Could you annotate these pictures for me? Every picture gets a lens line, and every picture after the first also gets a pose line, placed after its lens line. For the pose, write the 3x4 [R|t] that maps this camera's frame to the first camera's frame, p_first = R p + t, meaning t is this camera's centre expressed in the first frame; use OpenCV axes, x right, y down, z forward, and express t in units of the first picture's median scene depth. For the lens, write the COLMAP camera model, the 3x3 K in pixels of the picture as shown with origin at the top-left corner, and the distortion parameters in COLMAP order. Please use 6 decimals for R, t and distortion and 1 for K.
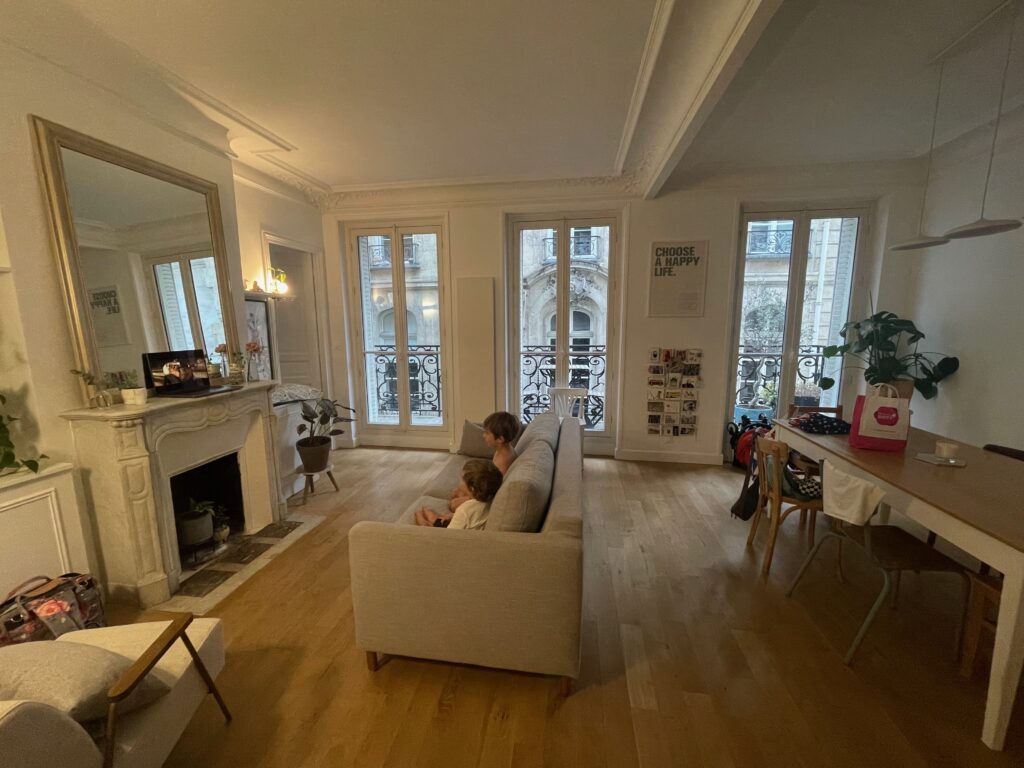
lens RADIAL K [[413.7, 0, 512.7], [0, 413.7, 384.8], [0, 0, 1]] dist [-0.000171, -0.000001]
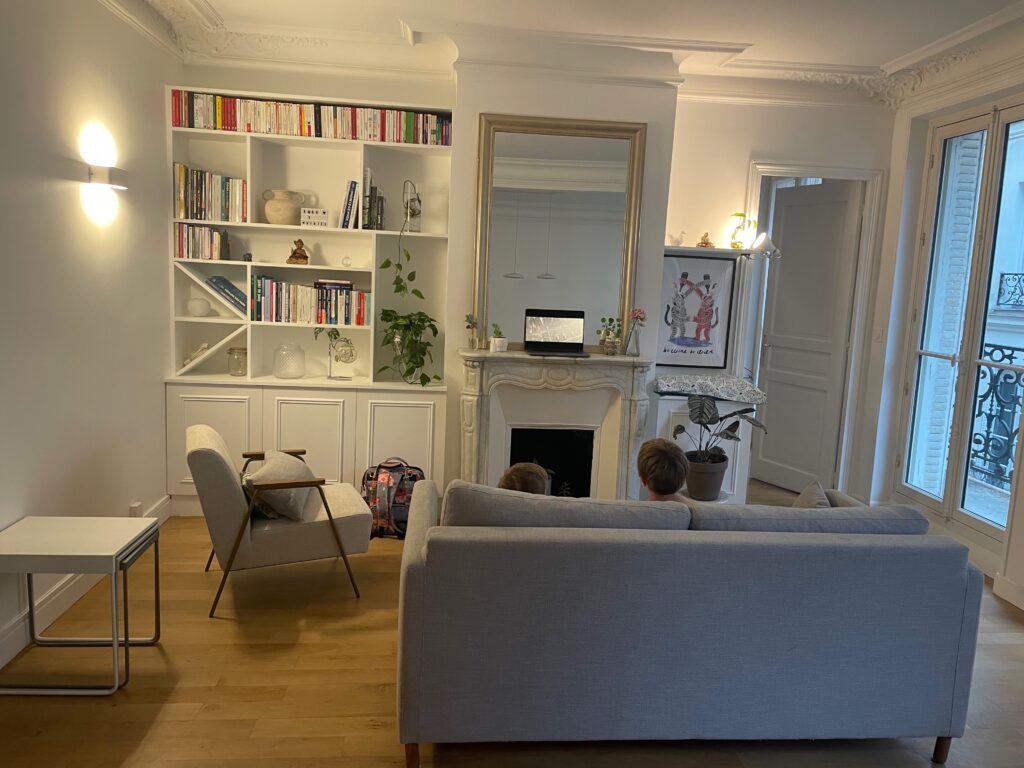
lens RADIAL K [[777.0, 0, 512.2], [0, 777.0, 382.2], [0, 0, 1]] dist [0.006231, -0.001352]
pose [[0.231283, 0.157387, -0.960072, 0.919274], [-0.195191, 0.974269, 0.112693, -0.096115], [0.953105, 0.161333, 0.256053, 0.443207]]
